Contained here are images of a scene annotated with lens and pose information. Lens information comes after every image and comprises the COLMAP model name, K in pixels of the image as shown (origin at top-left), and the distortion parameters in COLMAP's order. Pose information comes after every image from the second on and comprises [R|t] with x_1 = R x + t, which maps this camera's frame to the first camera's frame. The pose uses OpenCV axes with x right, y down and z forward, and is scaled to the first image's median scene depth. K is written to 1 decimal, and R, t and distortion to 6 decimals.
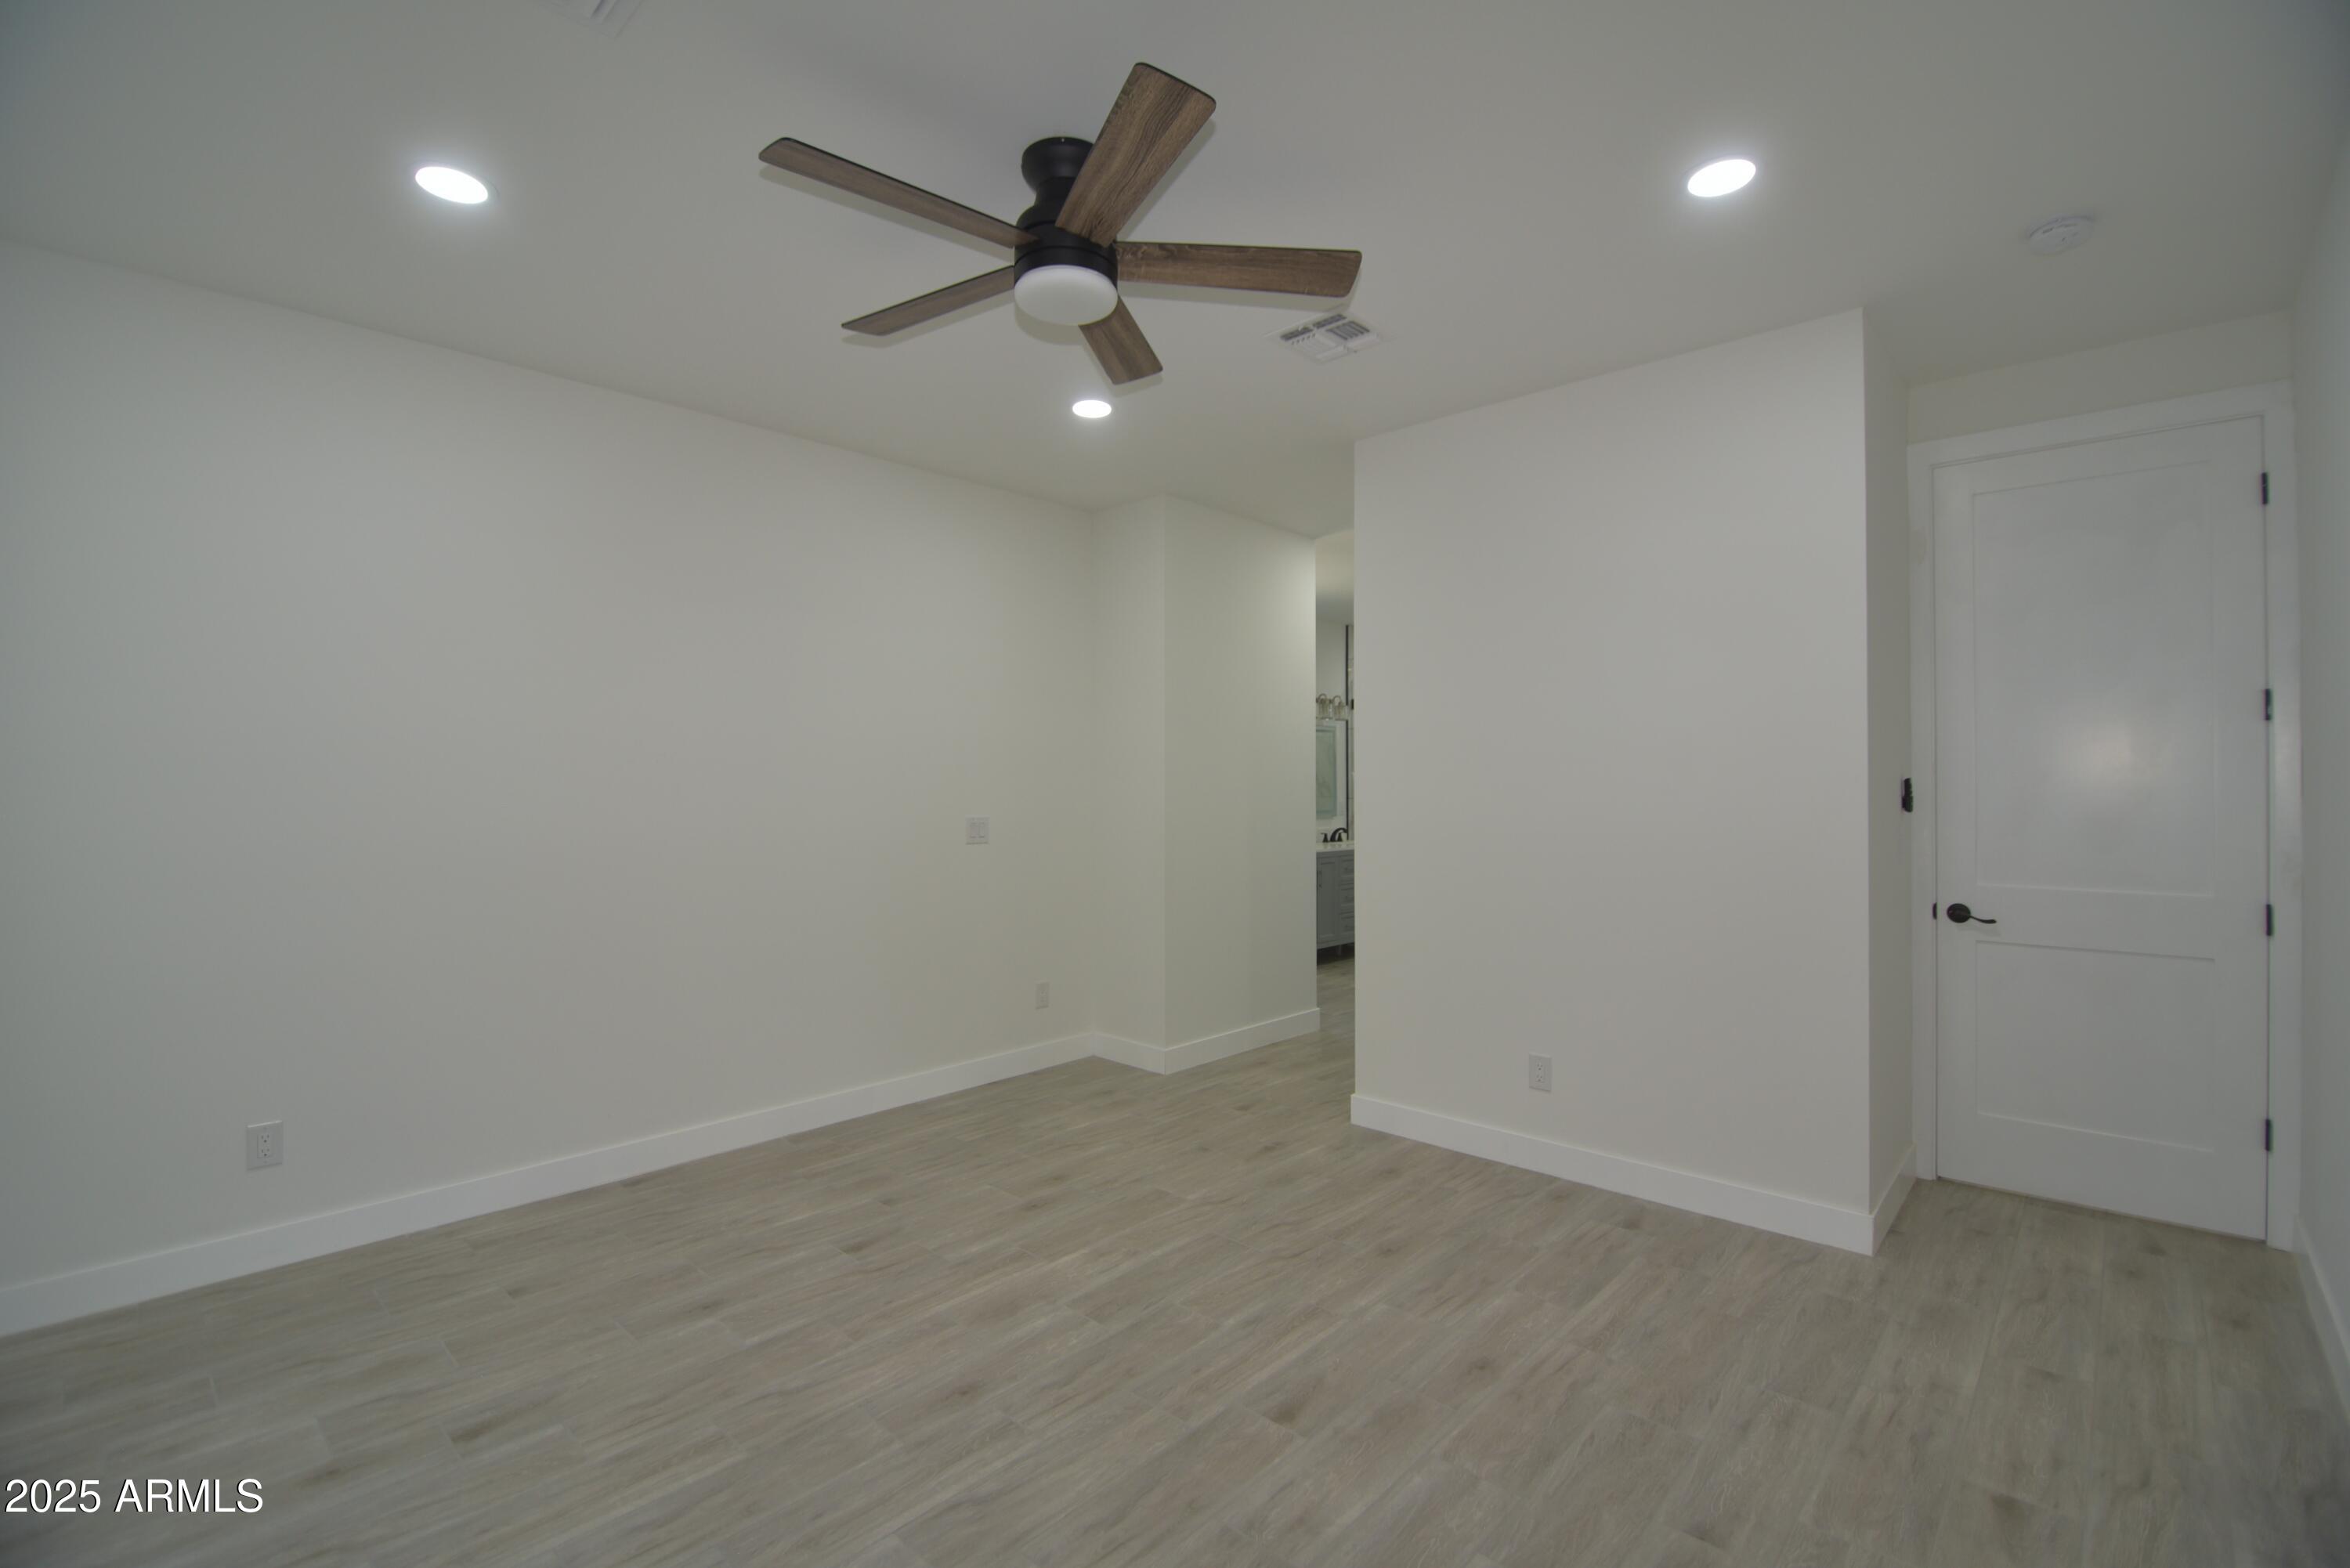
lens RADIAL K [[1033.7, 0, 1169.2], [0, 1033.7, 778.2], [0, 0, 1]] dist [-0.002468, -0.010391]
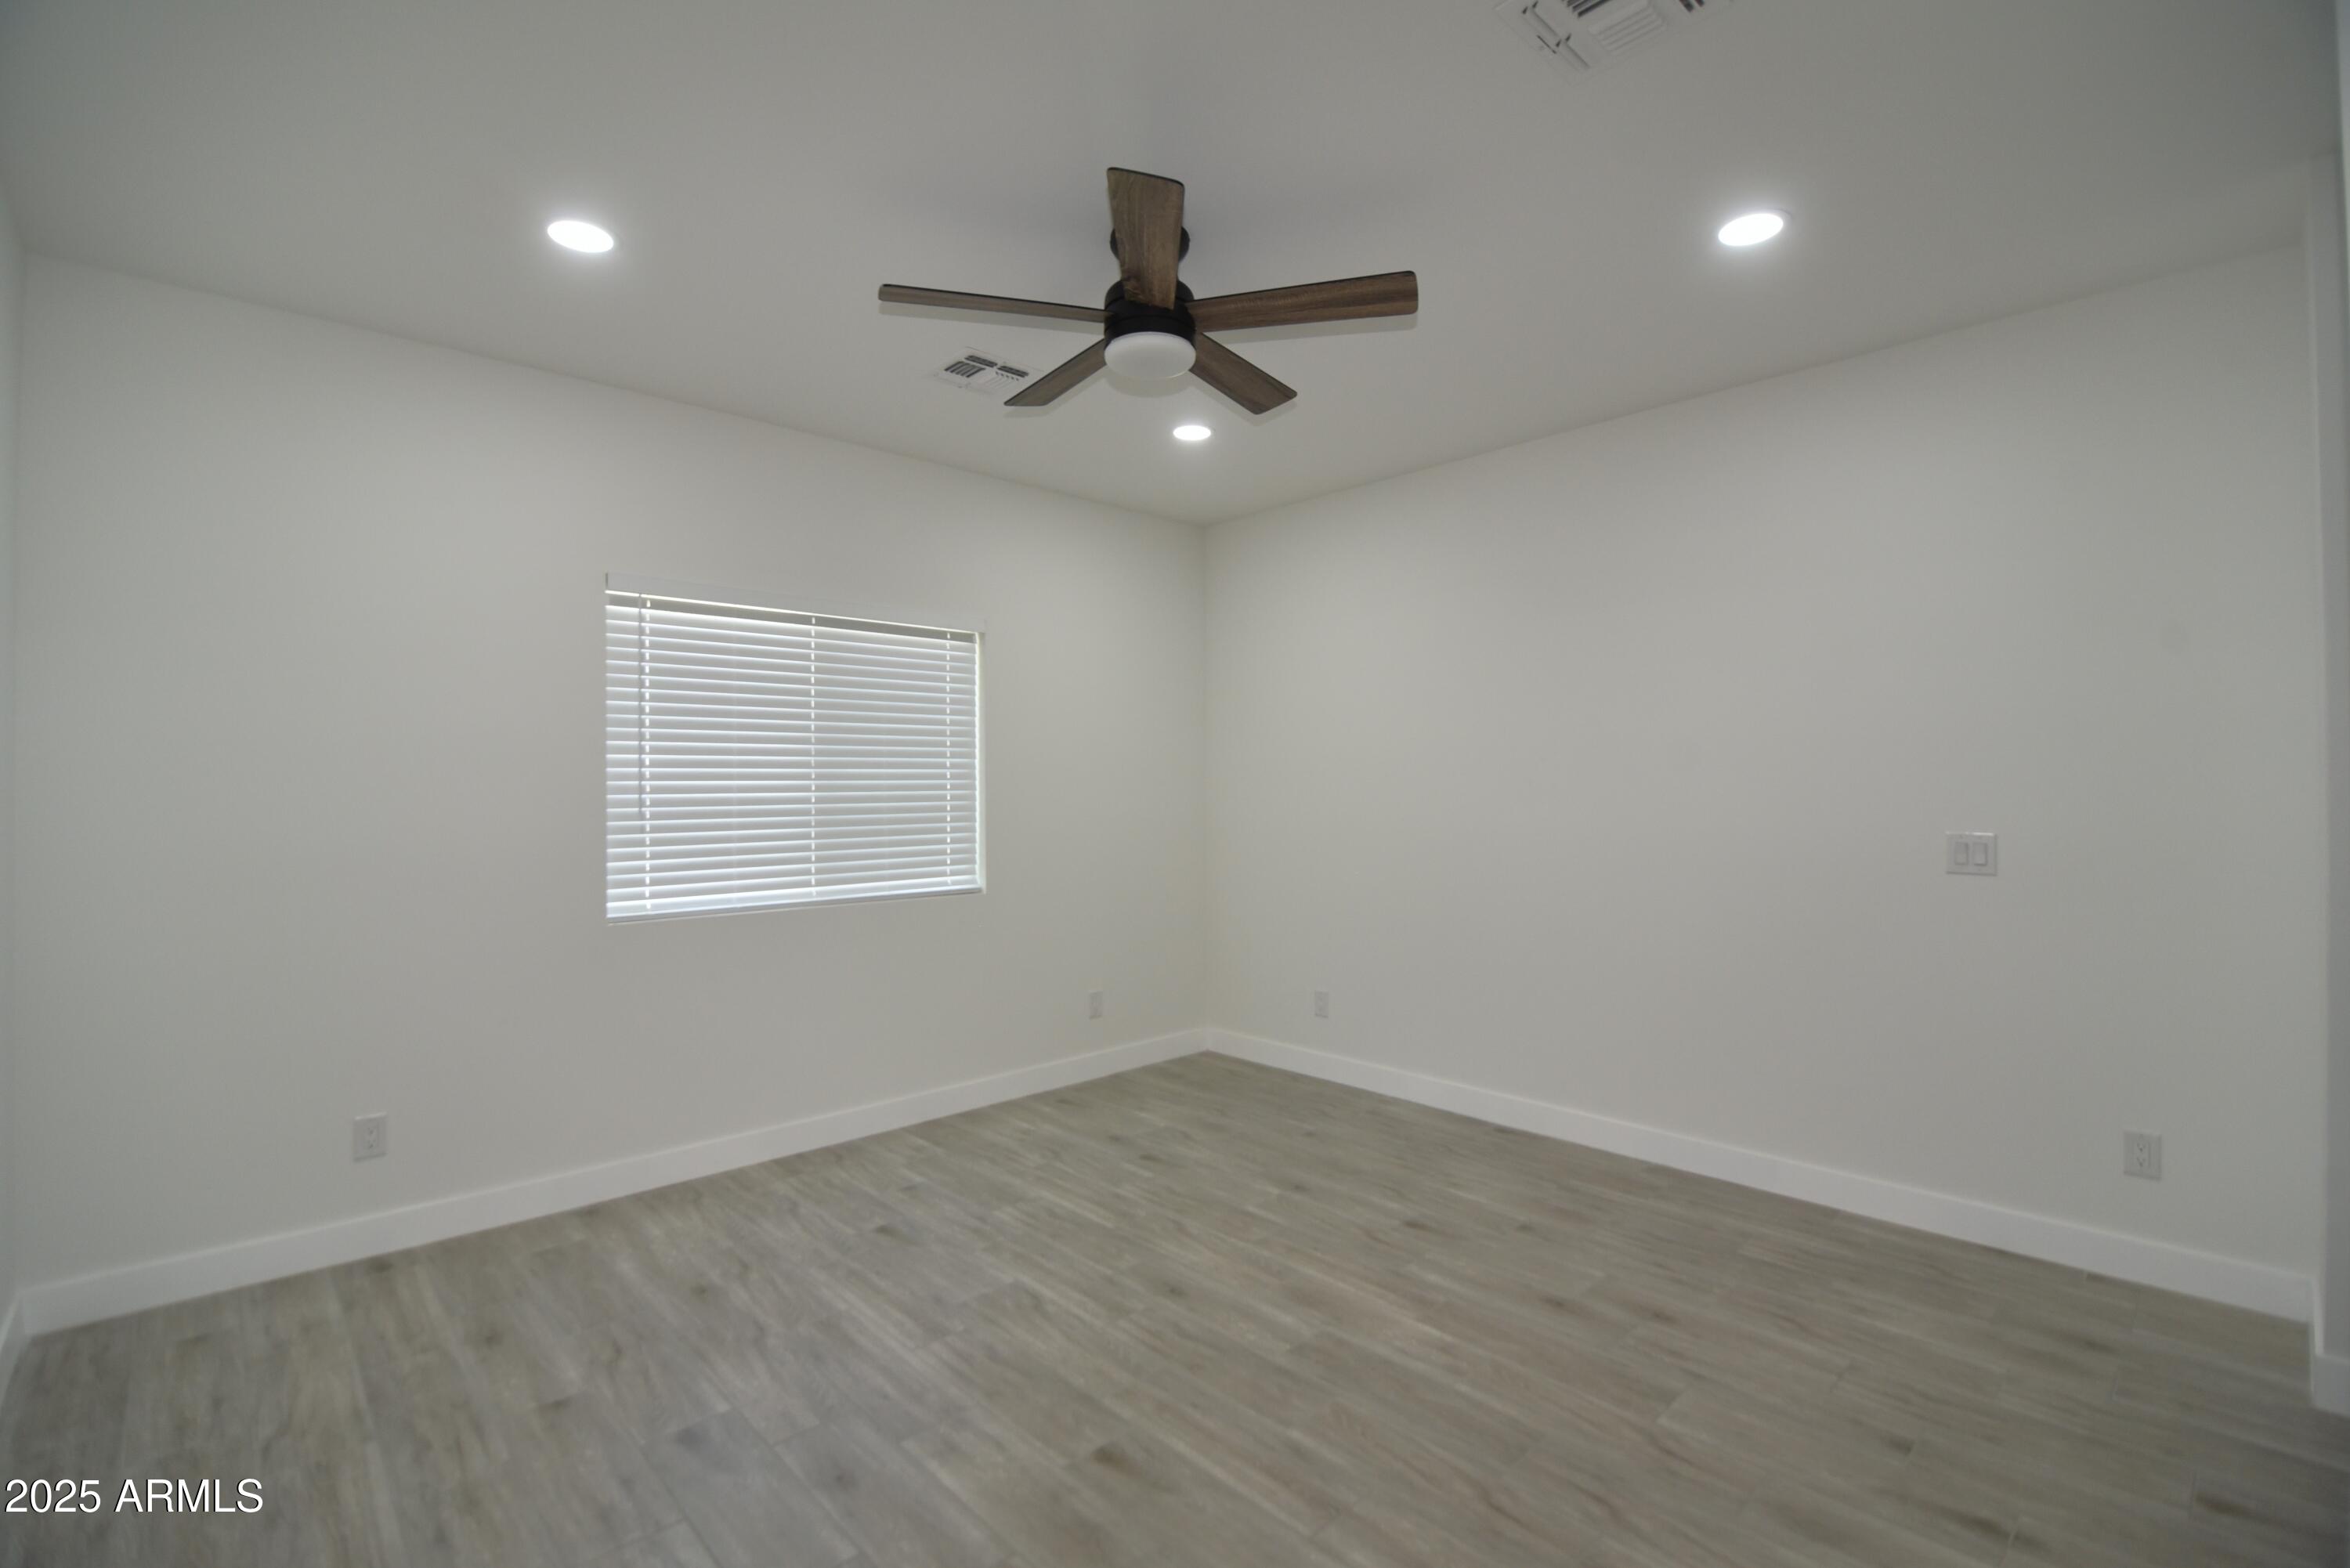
lens RADIAL K [[1033.7, 0, 1169.2], [0, 1033.7, 778.2], [0, 0, 1]] dist [-0.002468, -0.010391]
pose [[-0.065836, -0.007817, -0.997800, 0.870157], [0.009430, 0.999920, -0.008456, 0.004719], [0.997786, -0.009966, -0.065757, 0.928857]]
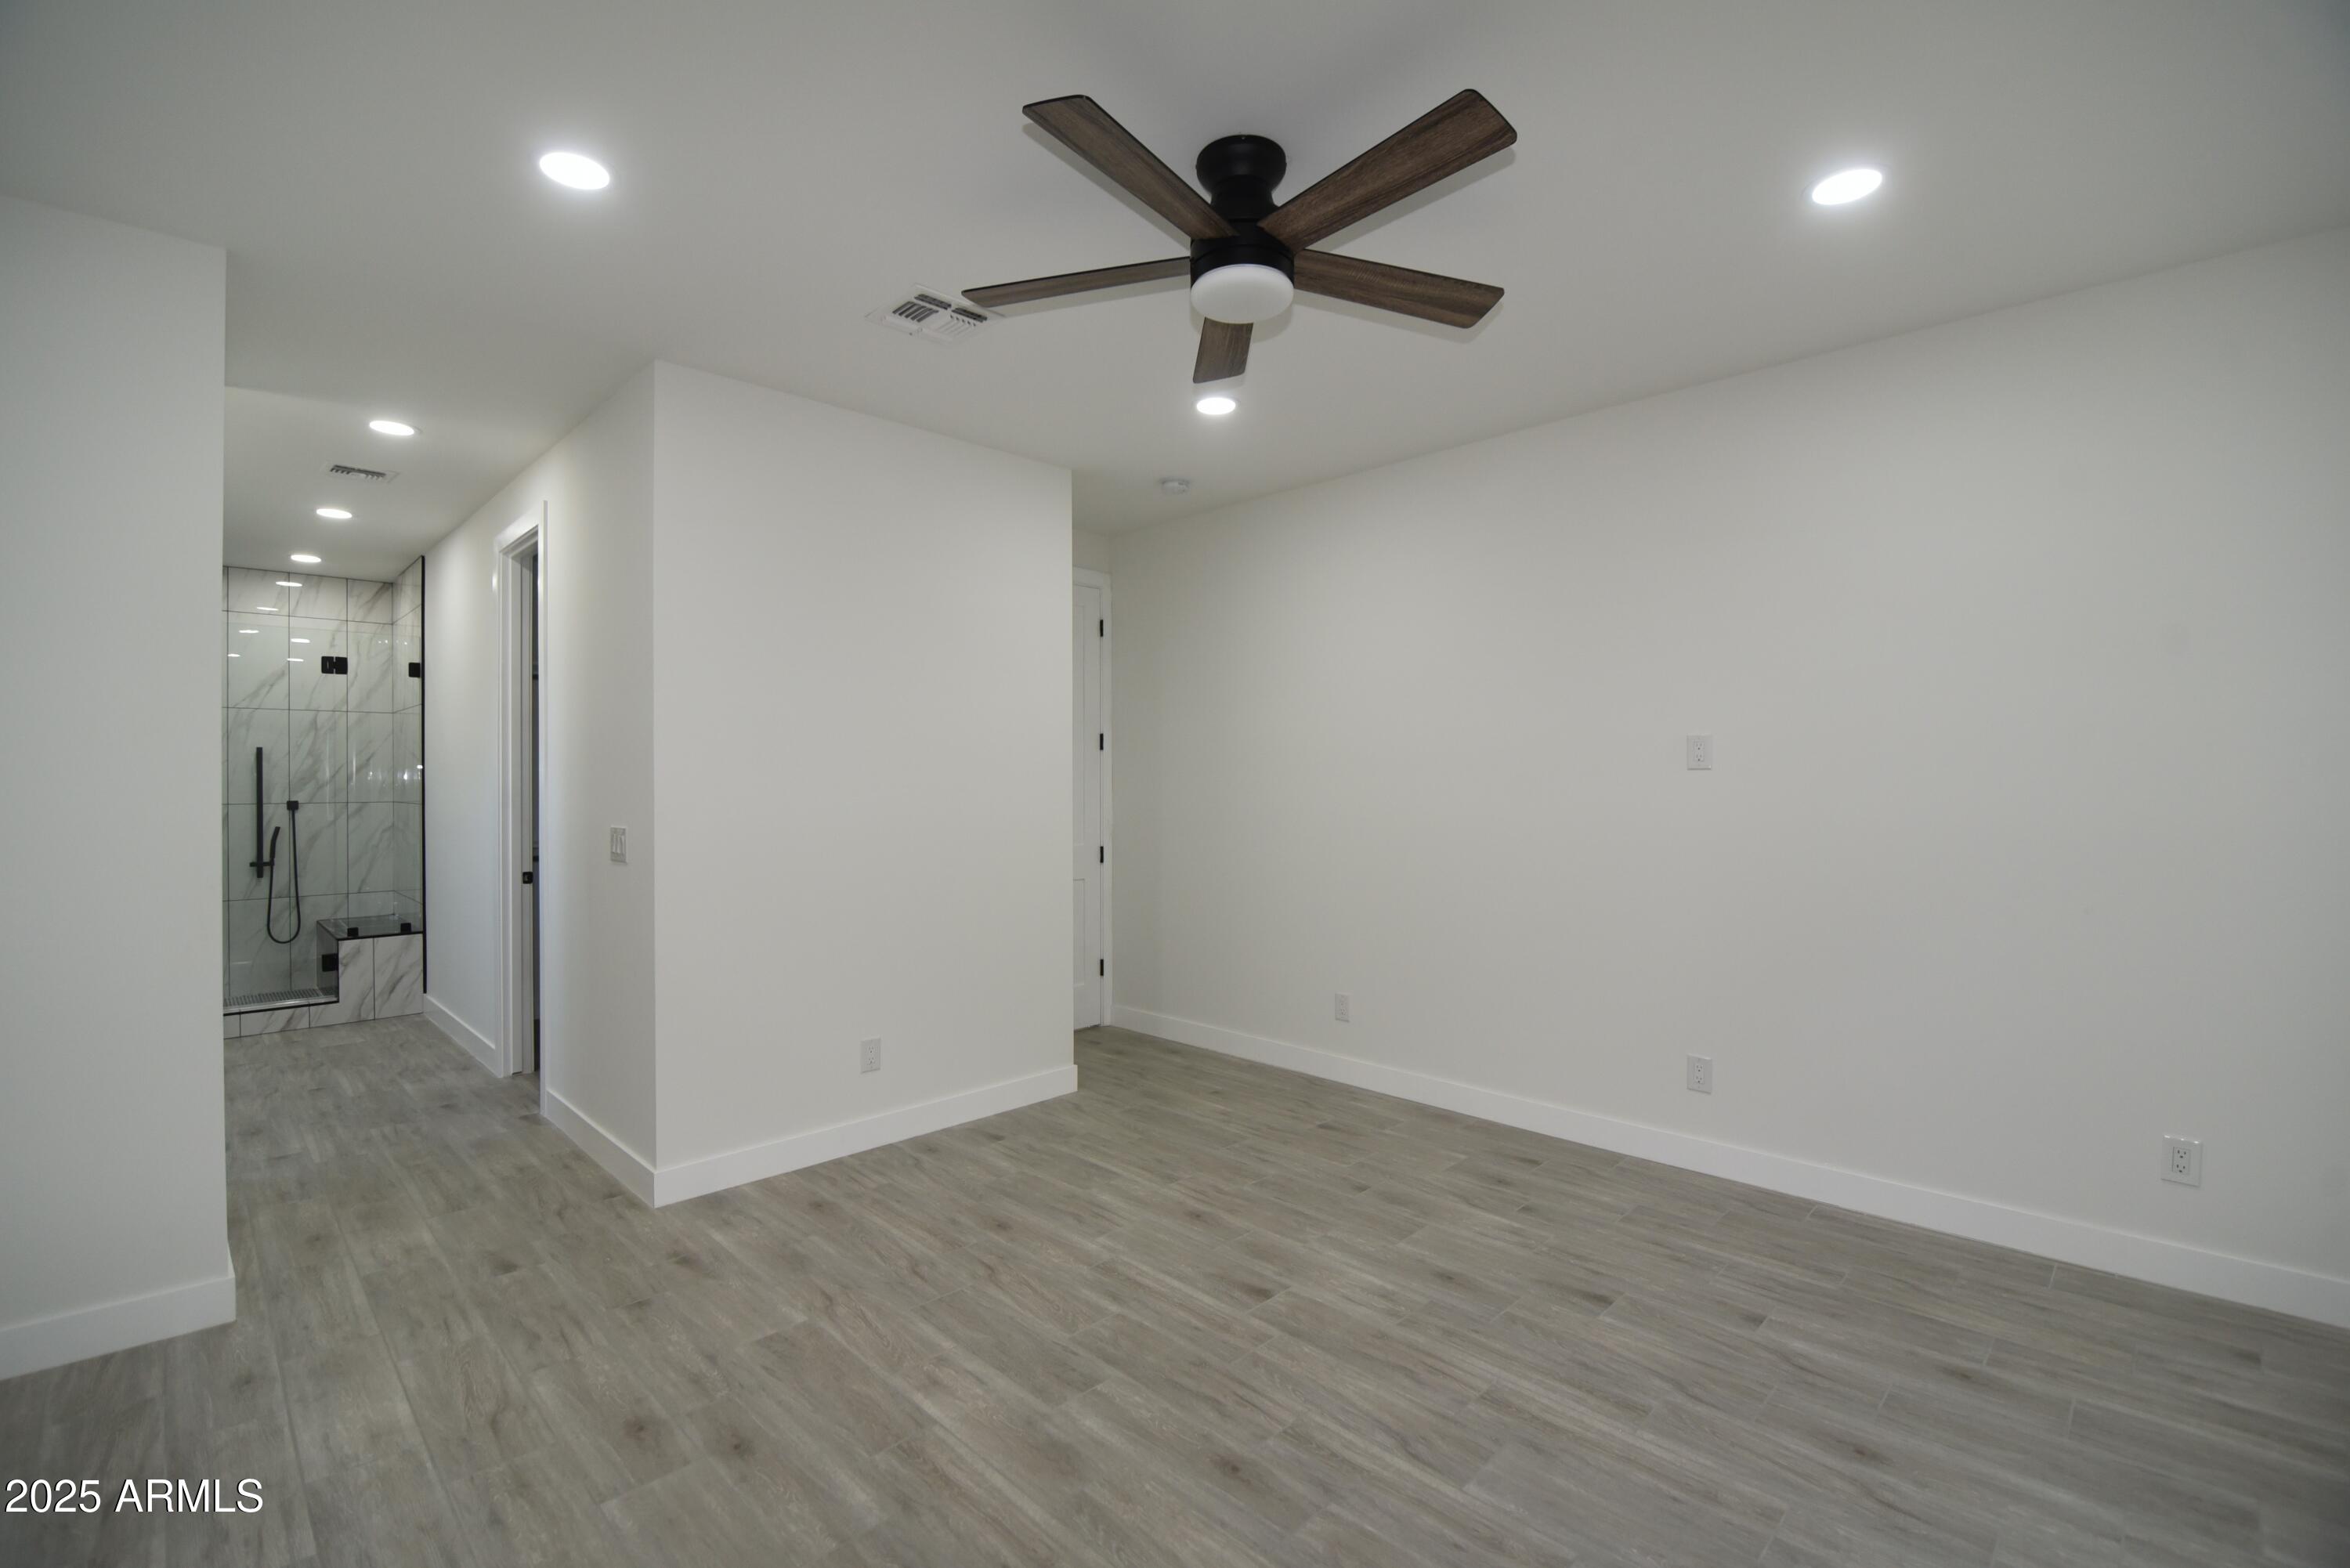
lens RADIAL K [[1033.7, 0, 1169.2], [0, 1033.7, 778.2], [0, 0, 1]] dist [-0.002468, -0.010391]
pose [[0.039575, 0.004882, 0.999205, -0.935018], [-0.002098, 0.999986, -0.004803, 0.005715], [-0.999214, -0.001906, 0.039585, 0.877740]]
